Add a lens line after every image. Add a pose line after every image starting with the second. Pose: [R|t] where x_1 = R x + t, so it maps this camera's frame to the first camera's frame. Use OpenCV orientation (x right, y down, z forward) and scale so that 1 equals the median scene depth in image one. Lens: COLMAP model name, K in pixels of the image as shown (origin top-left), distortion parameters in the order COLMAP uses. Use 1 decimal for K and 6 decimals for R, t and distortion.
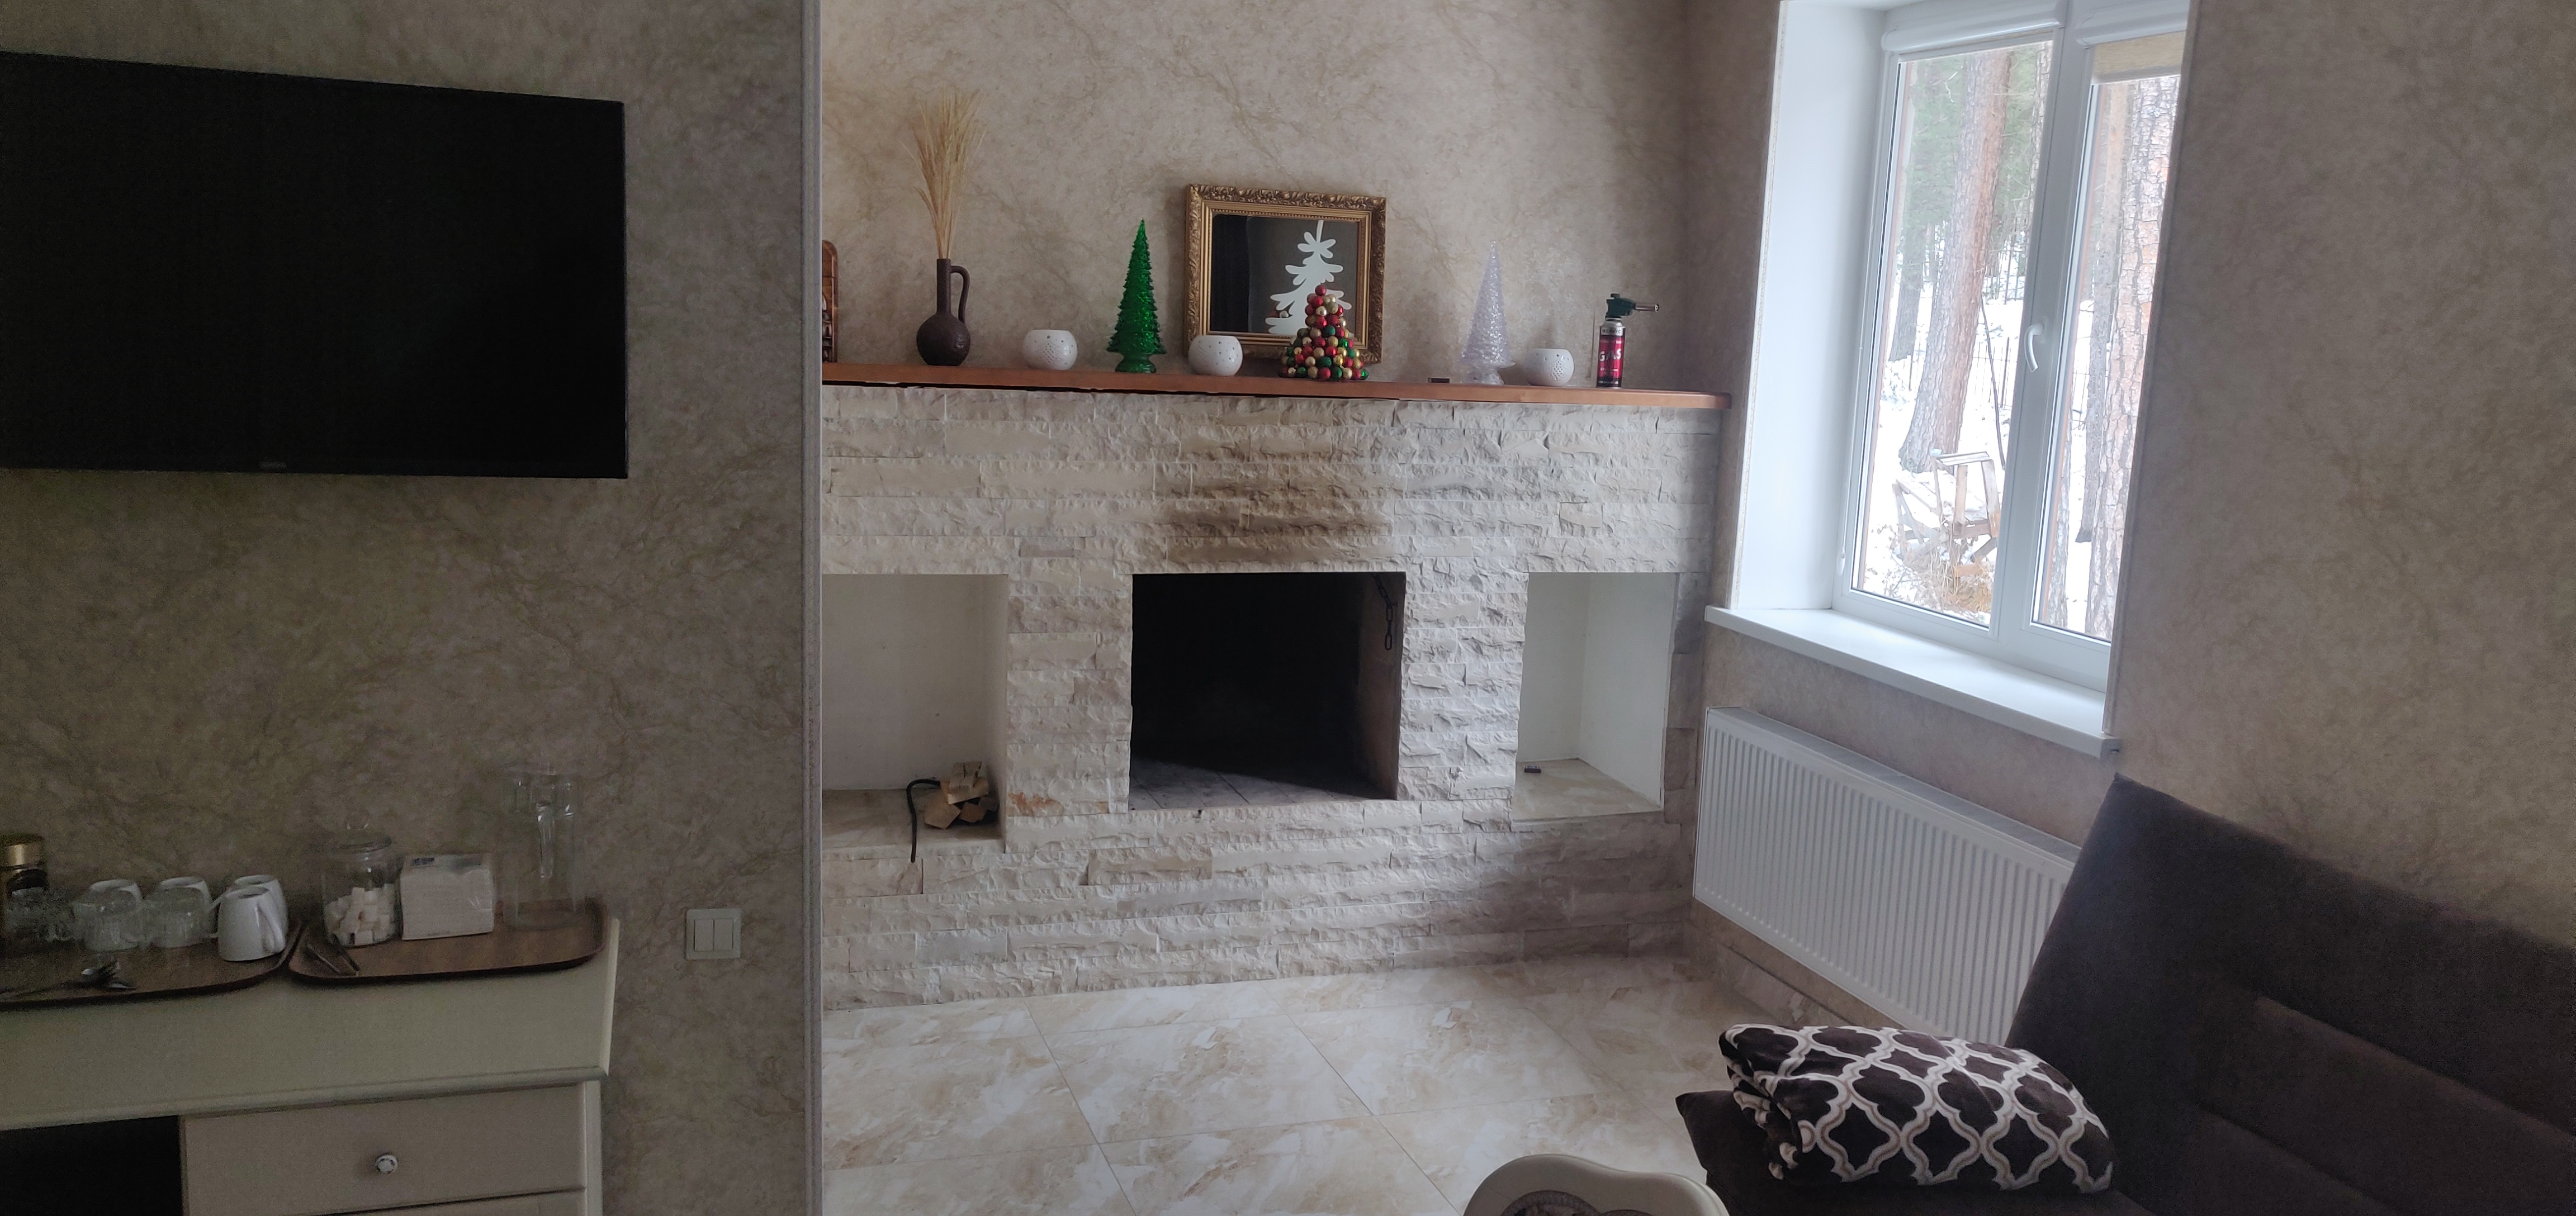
lens RADIAL K [[1959.8, 0, 1252.6], [0, 1959.8, 625.3], [0, 0, 1]] dist [0.043022, 0.006043]
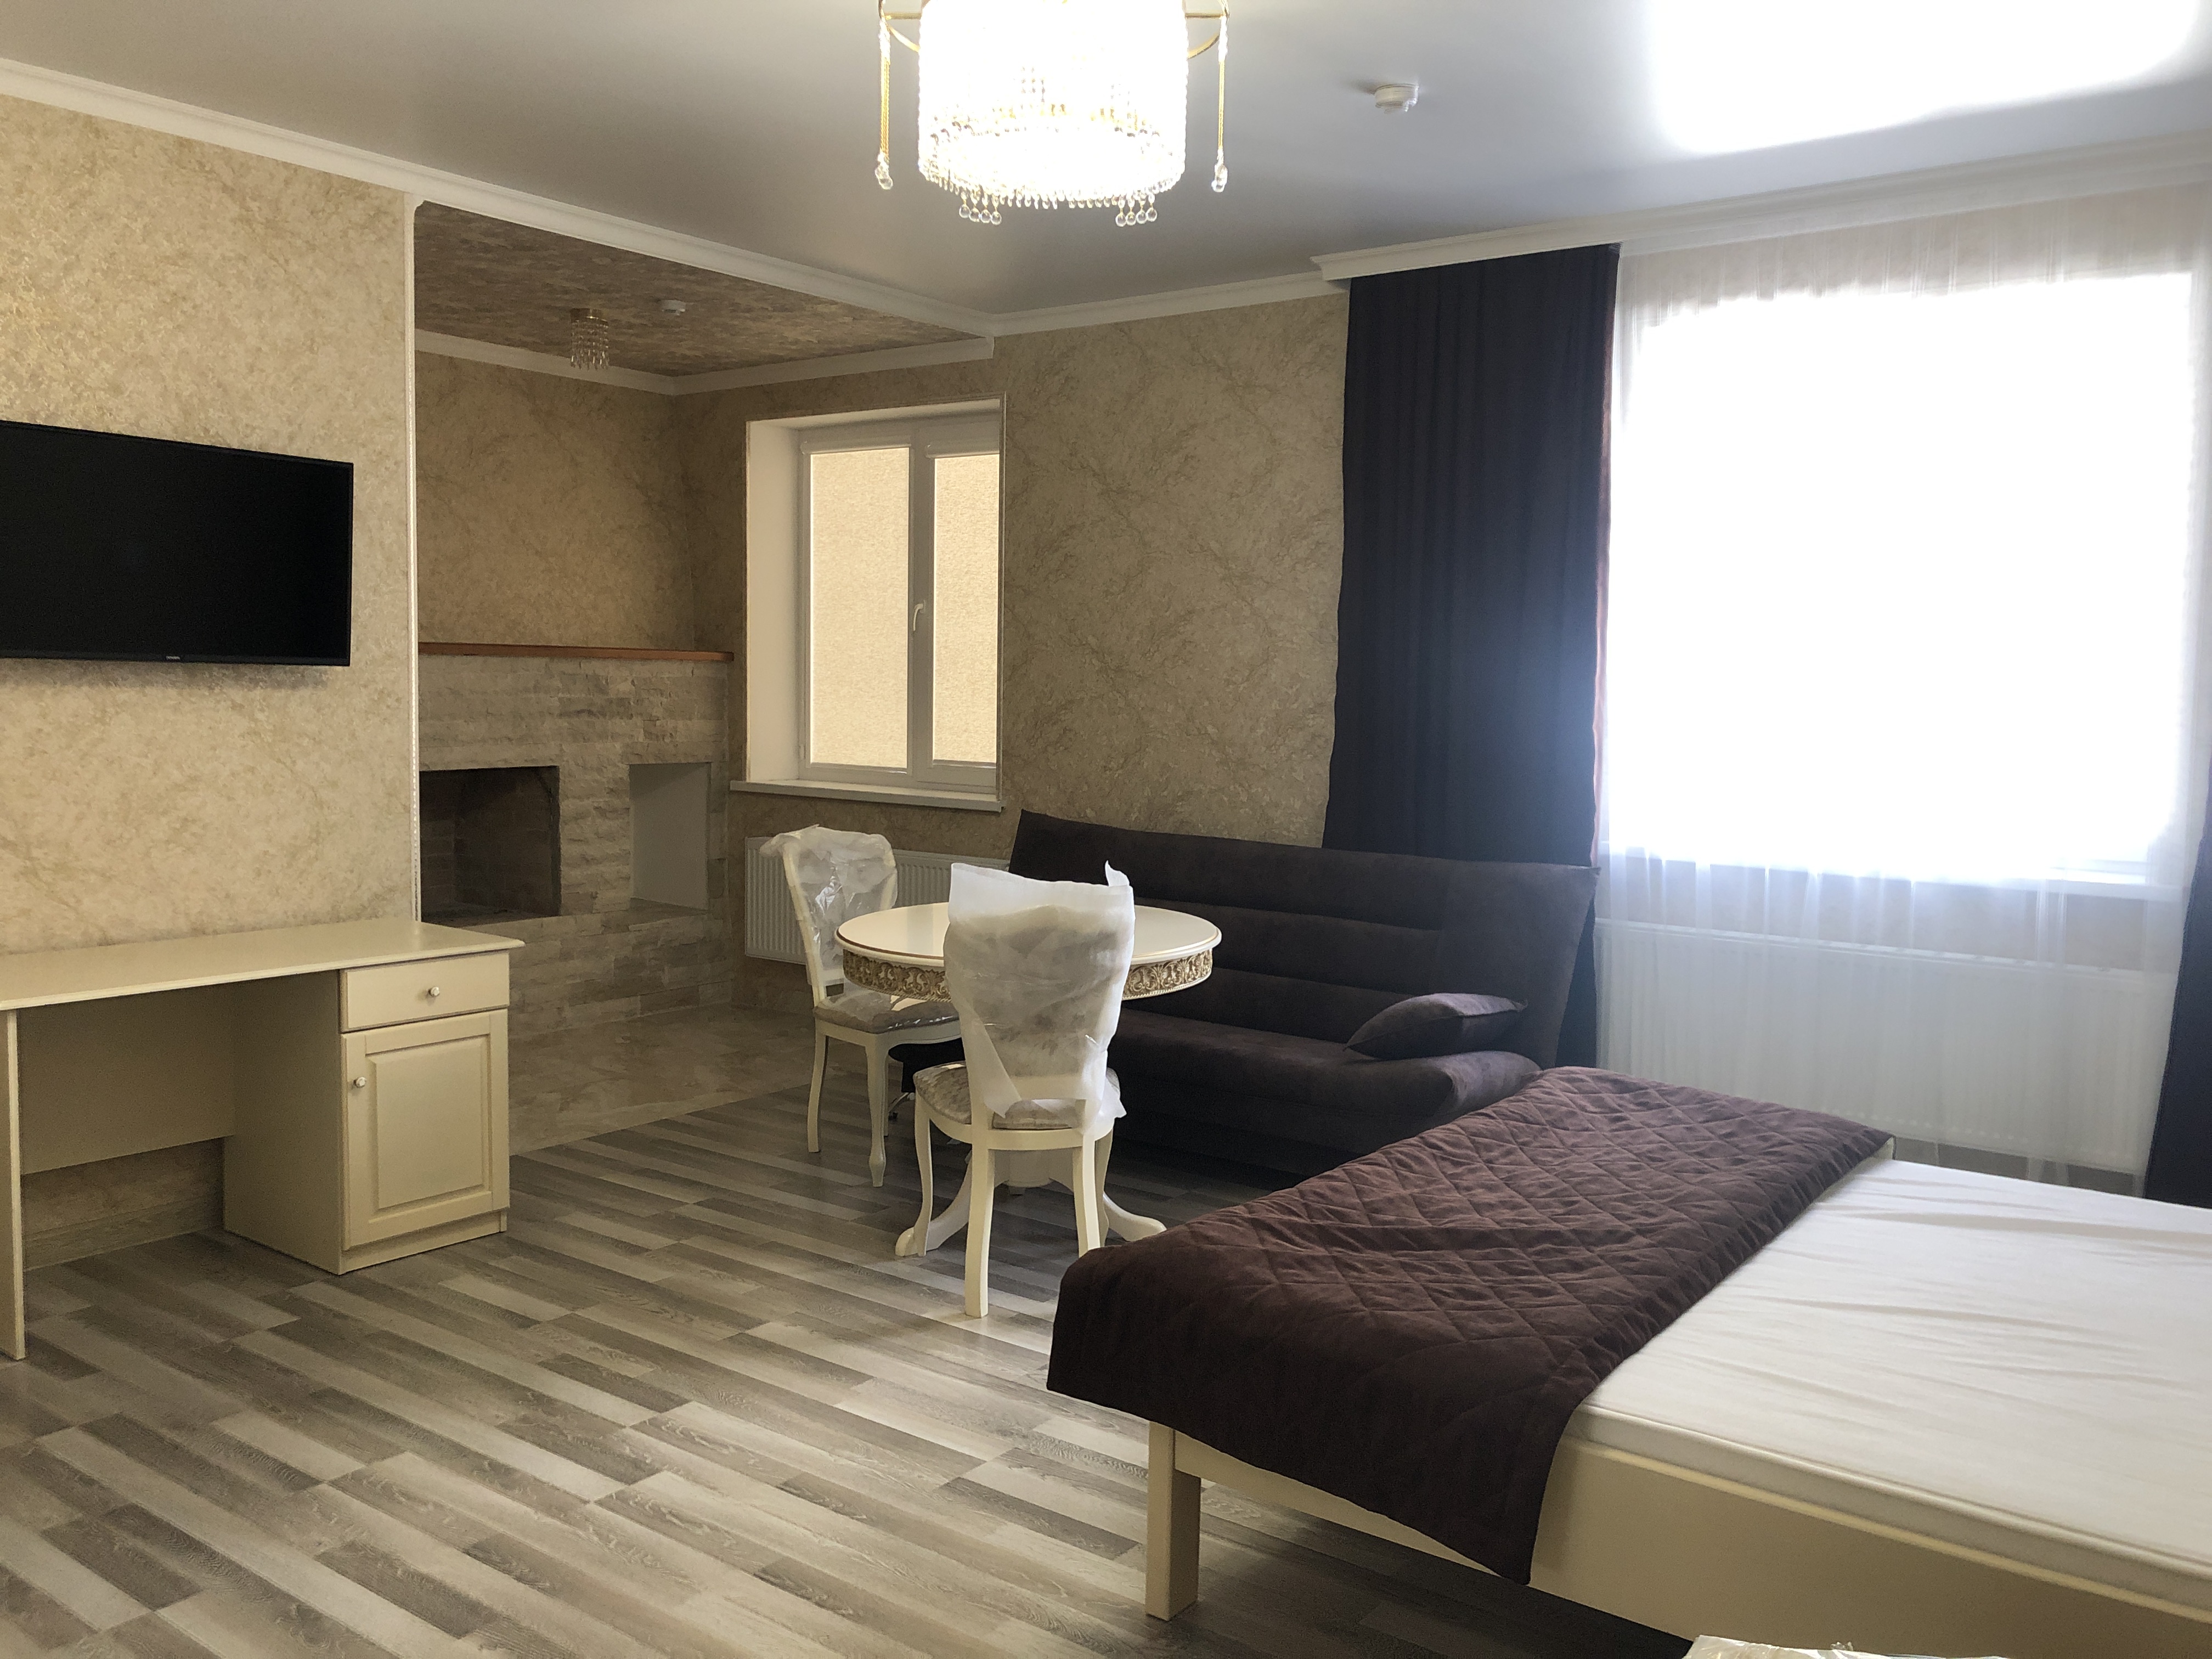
lens RADIAL K [[1820.3, 0, 1107.8], [0, 1820.3, 850.1], [0, 0, 1]] dist [0.042738, -0.021335]
pose [[0.804745, -0.078521, 0.588404, -0.453357], [0.110009, 0.993770, -0.017840, 0.119112], [-0.583338, 0.079086, 0.808370, -0.451955]]
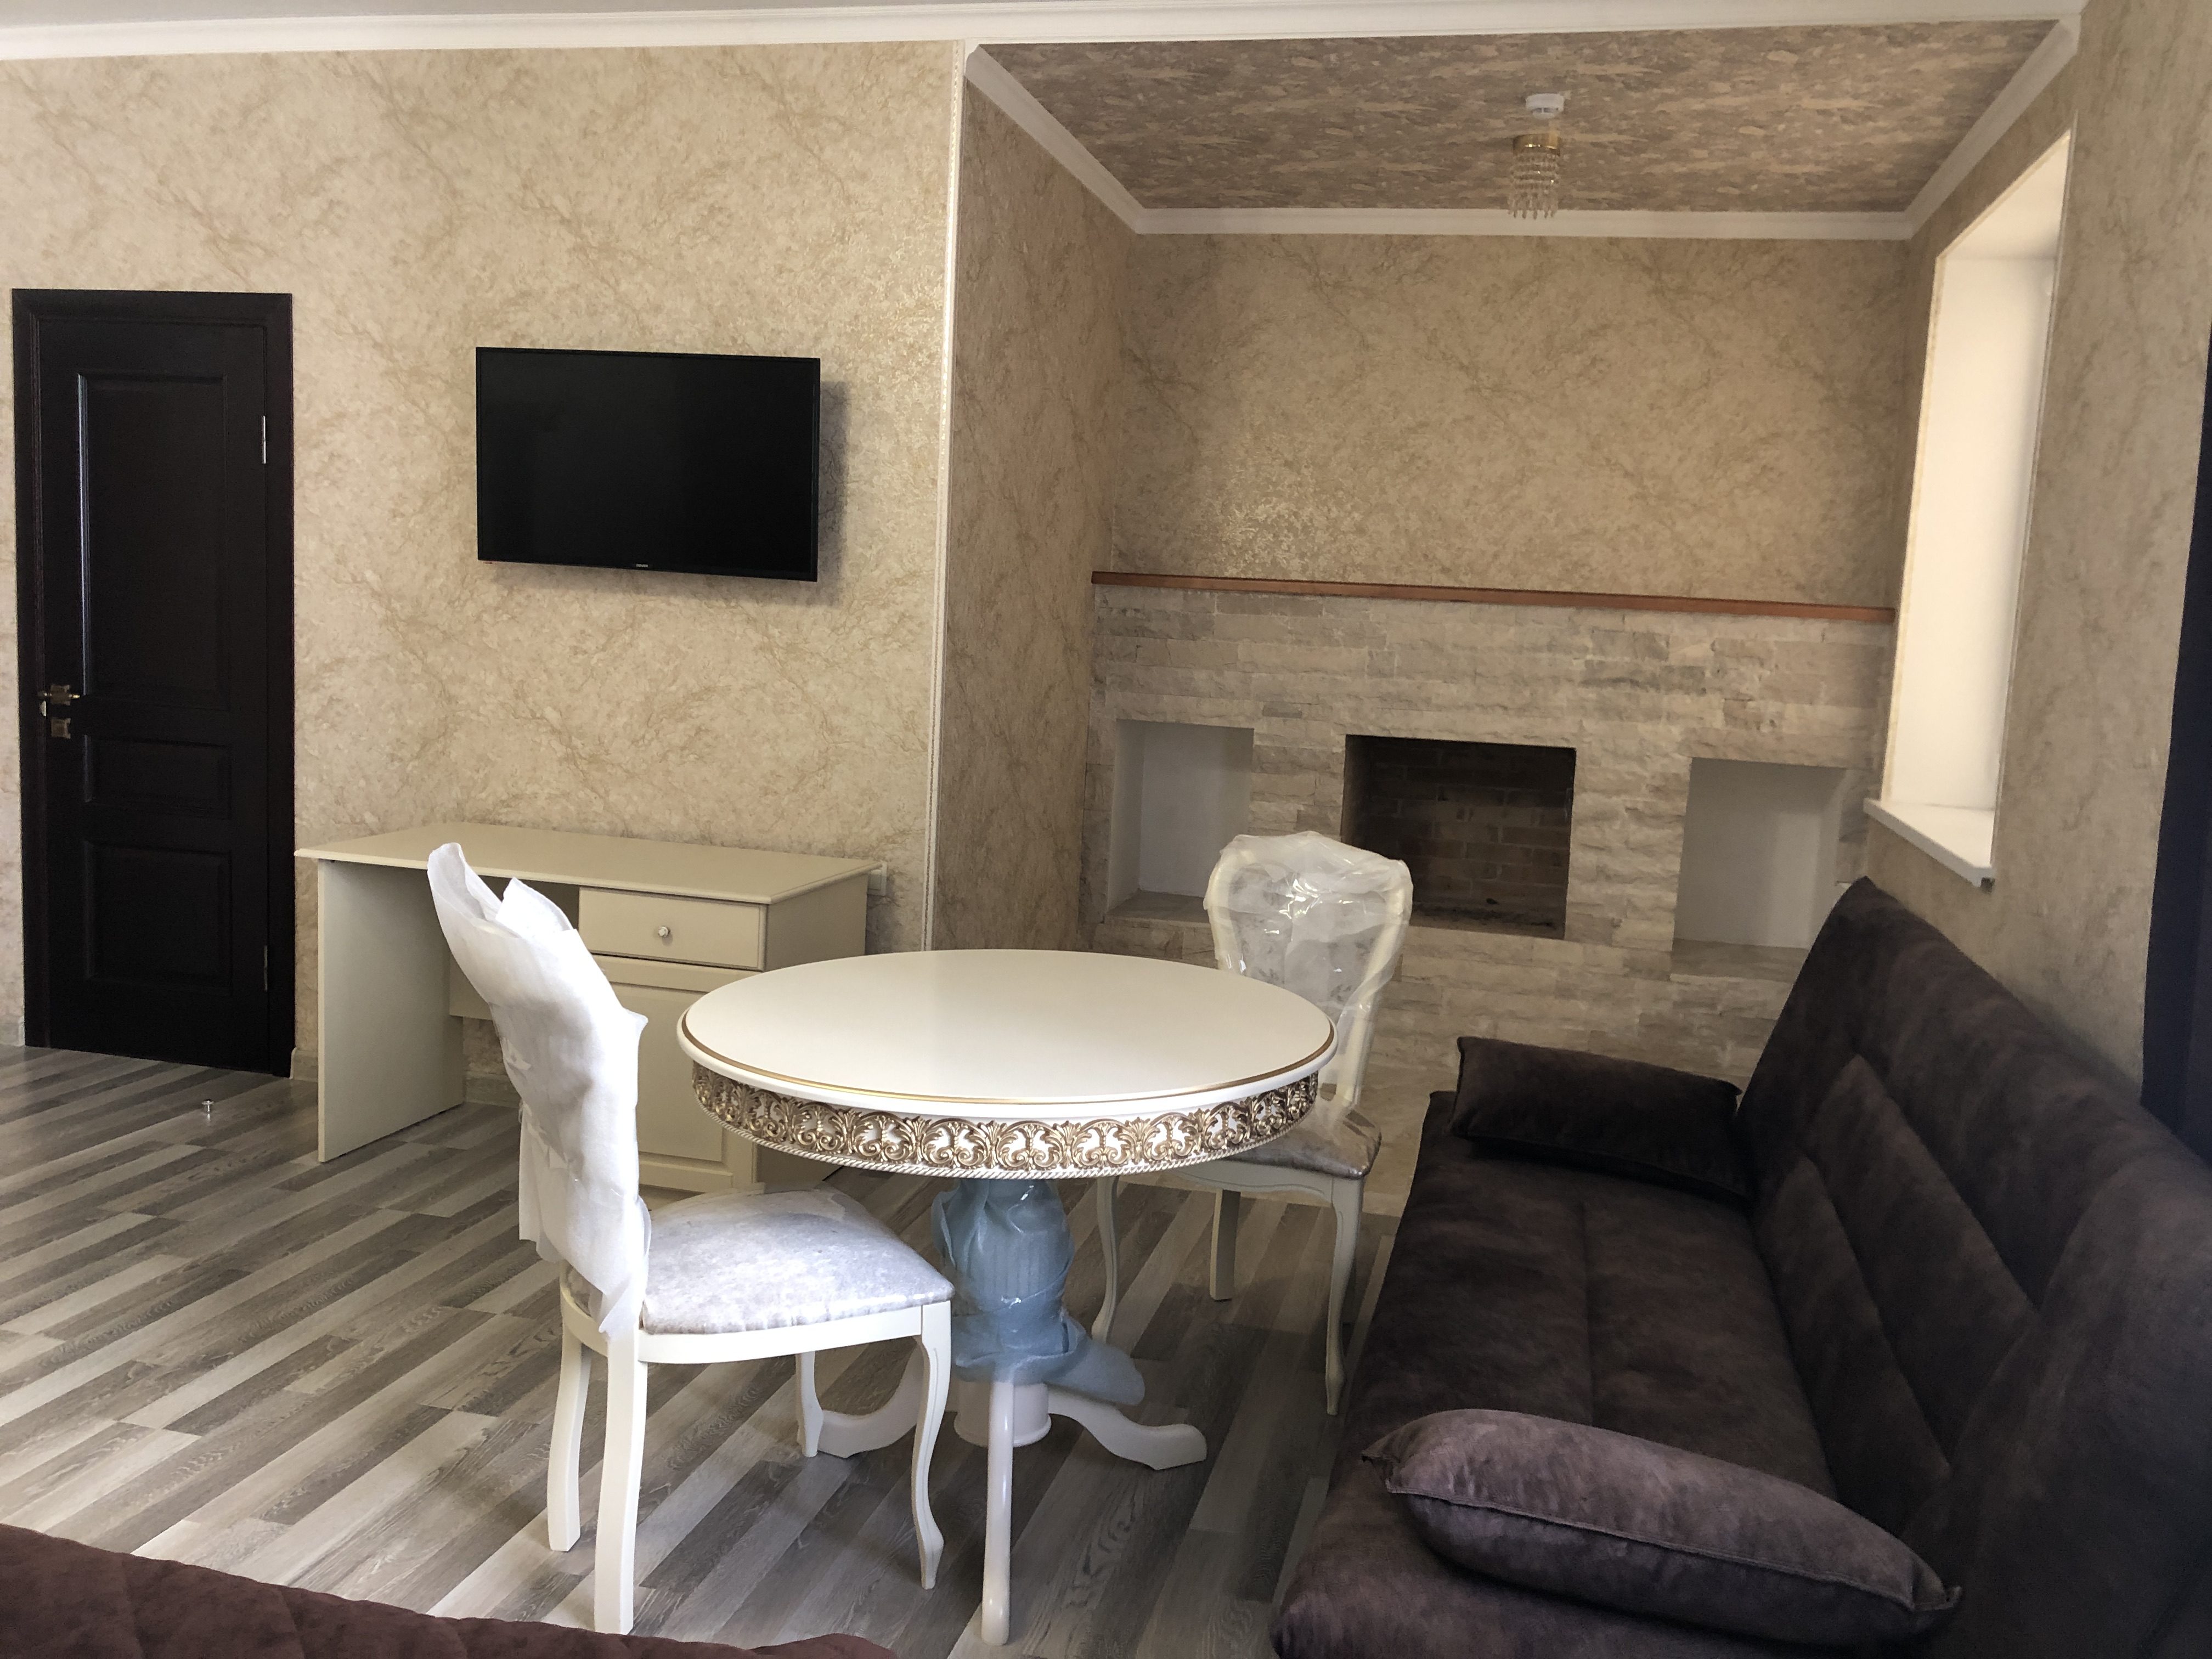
lens RADIAL K [[1820.3, 0, 1098.1], [0, 1820.3, 829.8], [0, 0, 1]] dist [0.042738, -0.021335]
pose [[0.864922, 0.072715, -0.496611, 0.404079], [-0.105083, 0.993756, -0.037510, 0.100692], [0.490782, 0.084628, 0.867162, -0.126818]]
